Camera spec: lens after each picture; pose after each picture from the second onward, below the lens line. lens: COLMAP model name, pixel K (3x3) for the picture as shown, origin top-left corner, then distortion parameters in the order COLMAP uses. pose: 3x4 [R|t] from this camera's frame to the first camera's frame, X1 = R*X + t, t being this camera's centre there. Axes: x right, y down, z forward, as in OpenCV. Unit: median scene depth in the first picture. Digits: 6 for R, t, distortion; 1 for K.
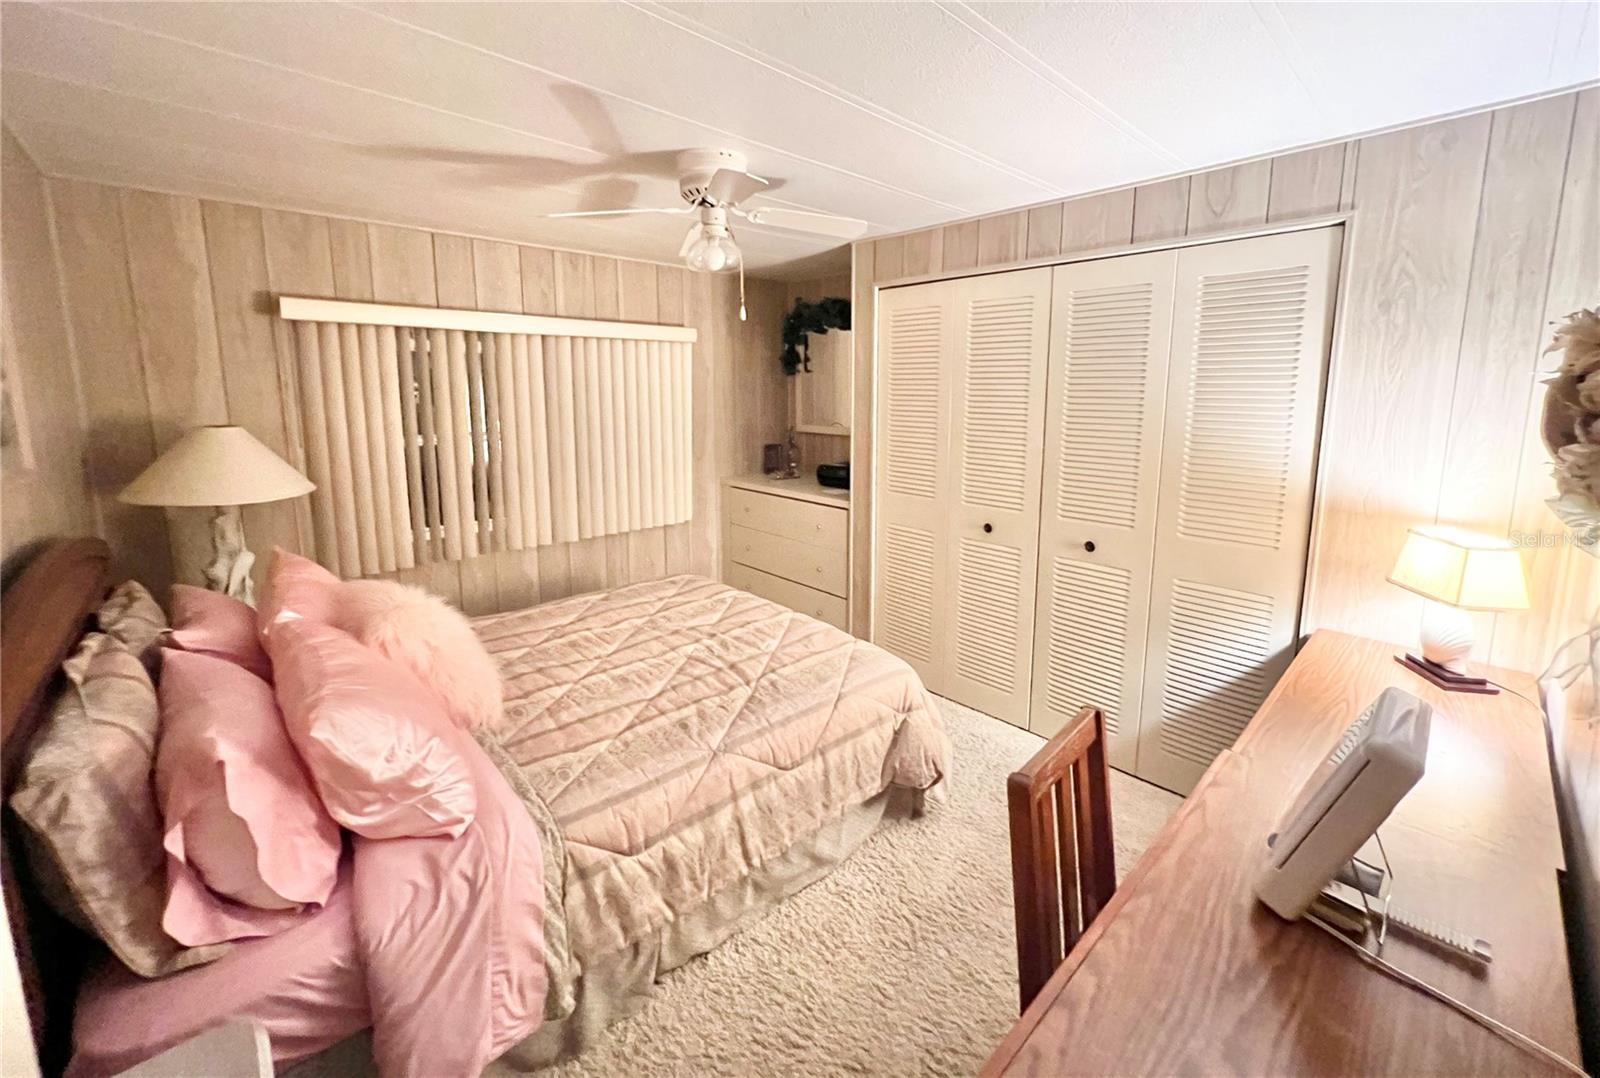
lens RADIAL K [[644.1, 0, 800.0], [0, 644.1, 476.1], [0, 0, 1]] dist [-0.000657, -0.000032]
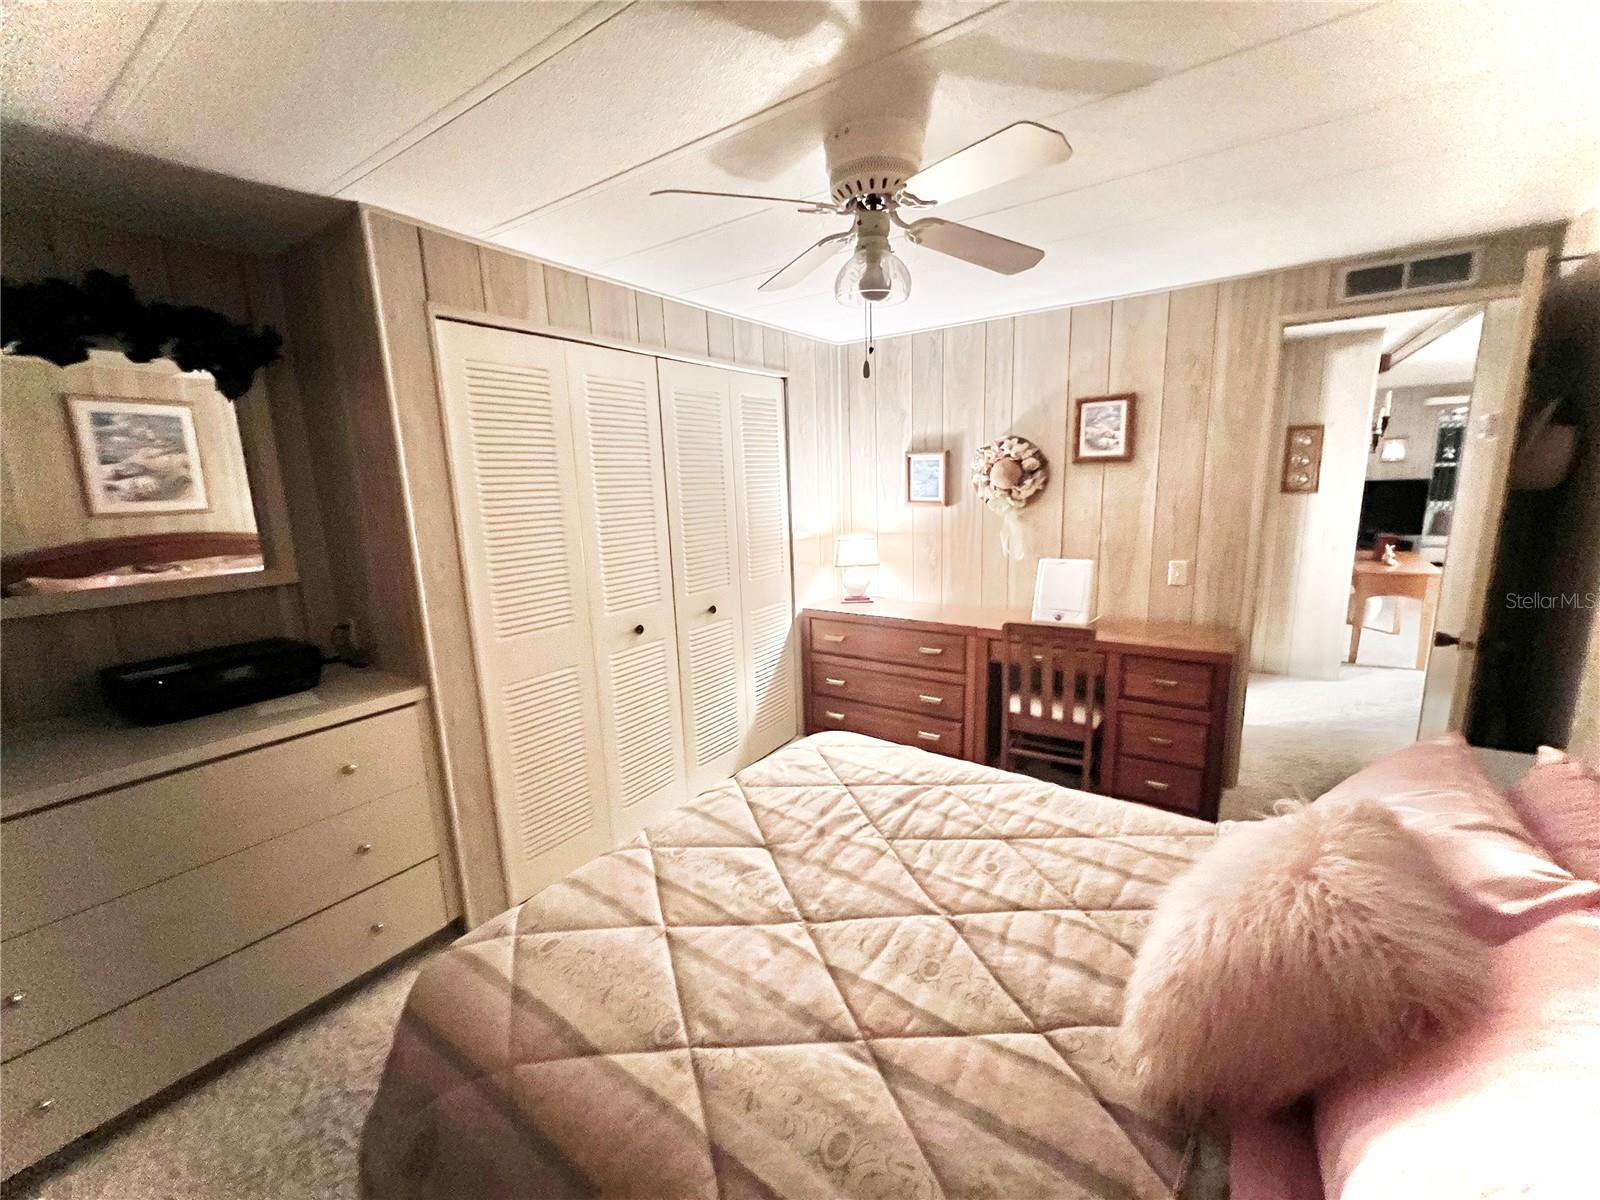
lens RADIAL K [[636.5, 0, 799.5], [0, 636.5, 600.8], [0, 0, 1]] dist [-0.001350, 0.000363]
pose [[-0.210292, -0.182476, 0.960458, -0.751942], [0.173697, 0.959822, 0.220386, -0.145107], [-0.962085, 0.213174, -0.170147, 1.108539]]
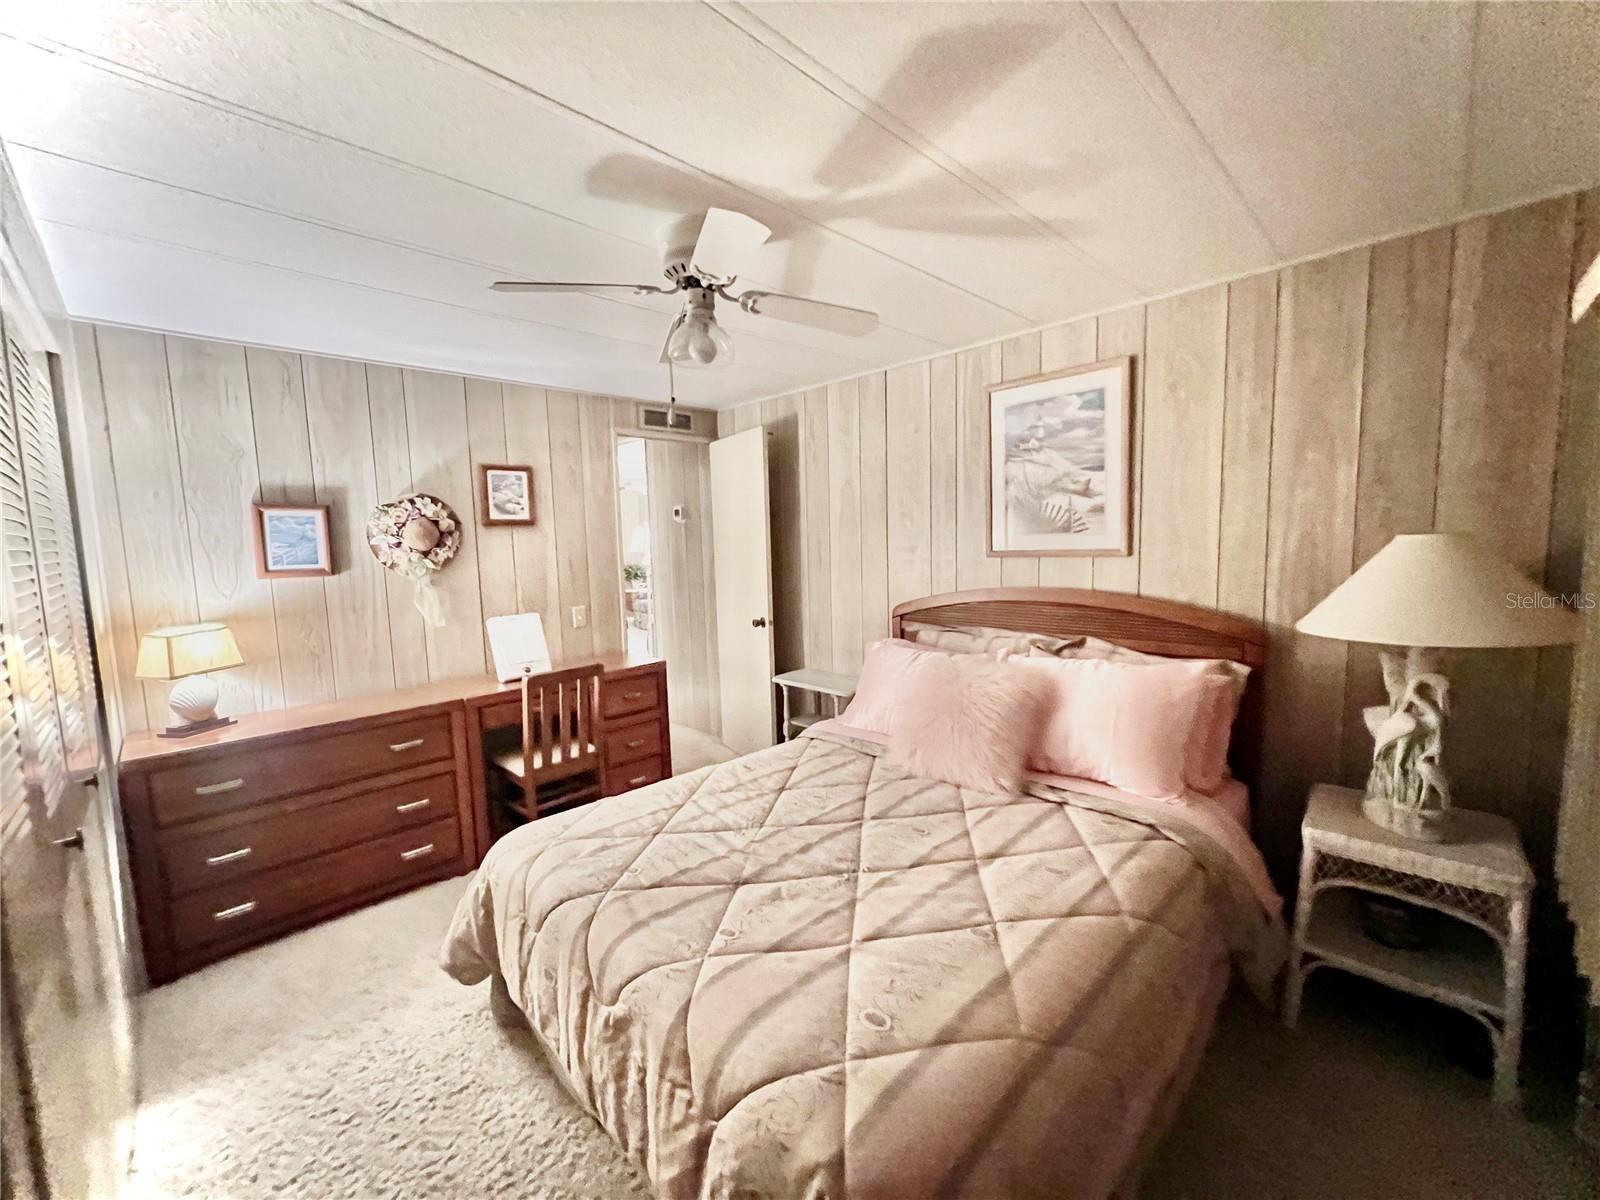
lens RADIAL K [[640.2, 0, 796.7], [0, 640.2, 599.8], [0, 0, 1]] dist [-0.000938, 0.000205]
pose [[-0.999203, 0.032256, -0.023523, -0.198354], [0.025646, 0.970186, 0.241001, -0.186517], [0.030595, 0.240205, -0.970240, 1.642598]]
